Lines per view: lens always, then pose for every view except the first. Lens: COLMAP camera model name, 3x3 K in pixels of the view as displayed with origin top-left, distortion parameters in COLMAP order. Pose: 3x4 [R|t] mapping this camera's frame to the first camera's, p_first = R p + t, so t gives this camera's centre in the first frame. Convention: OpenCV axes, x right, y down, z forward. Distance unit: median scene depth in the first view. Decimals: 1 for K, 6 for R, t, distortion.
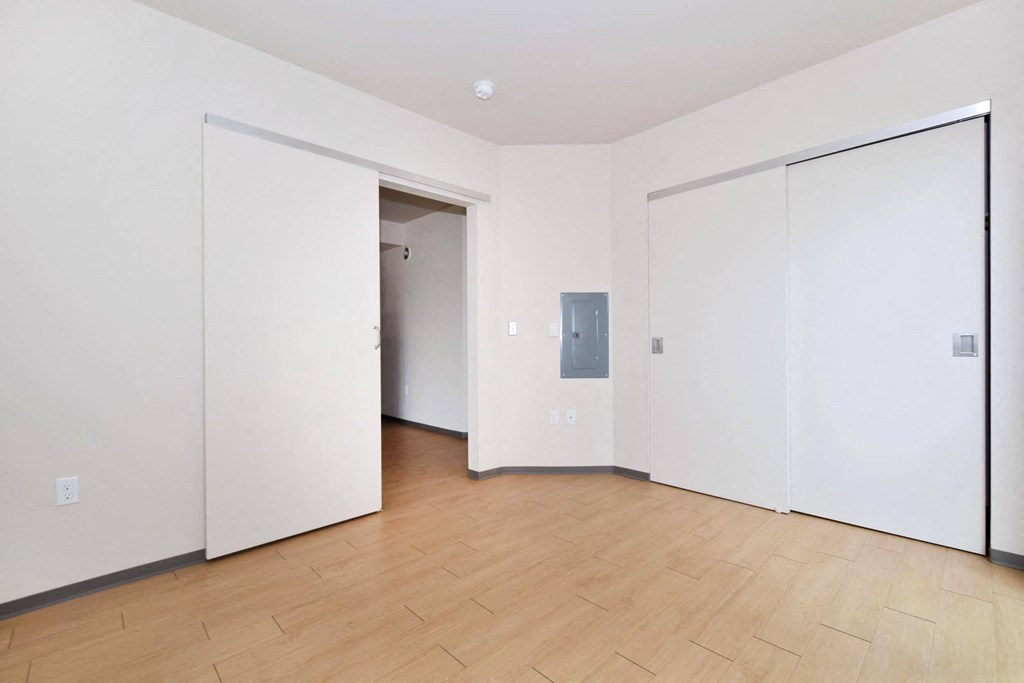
lens RADIAL K [[443.4, 0, 490.2], [0, 443.4, 342.7], [0, 0, 1]] dist [0.000376, -0.000221]
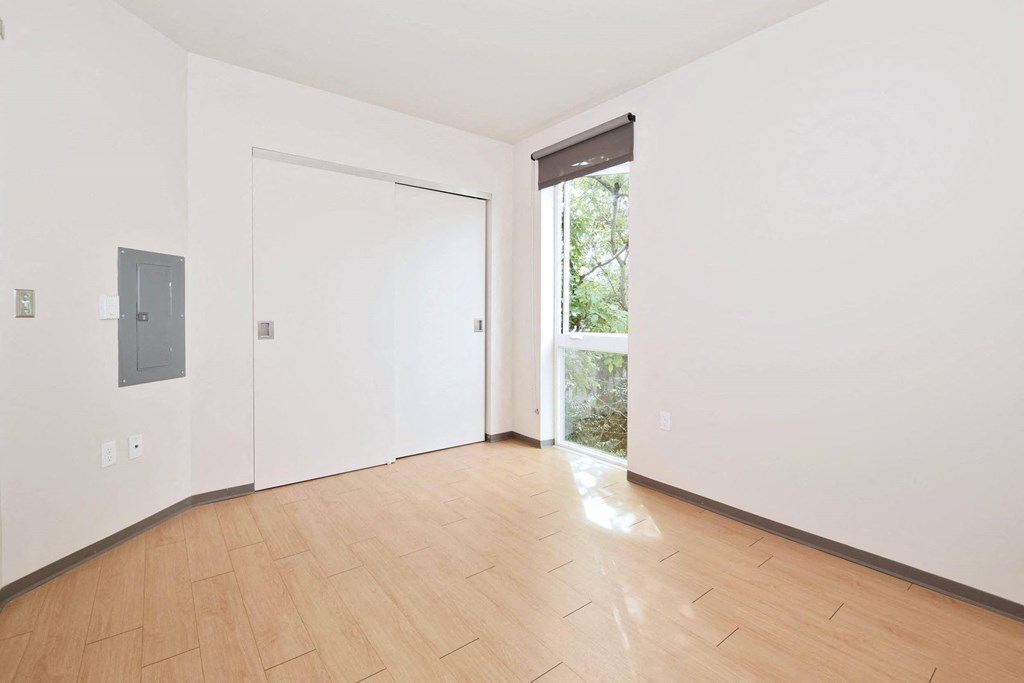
lens RADIAL K [[459.3, 0, 510.7], [0, 459.3, 324.8], [0, 0, 1]] dist [0.000490, -0.000045]
pose [[0.084653, -0.015035, 0.996297, -0.467776], [0.000044, 0.999886, 0.015085, -0.016387], [-0.996410, -0.001233, 0.084645, 0.453078]]
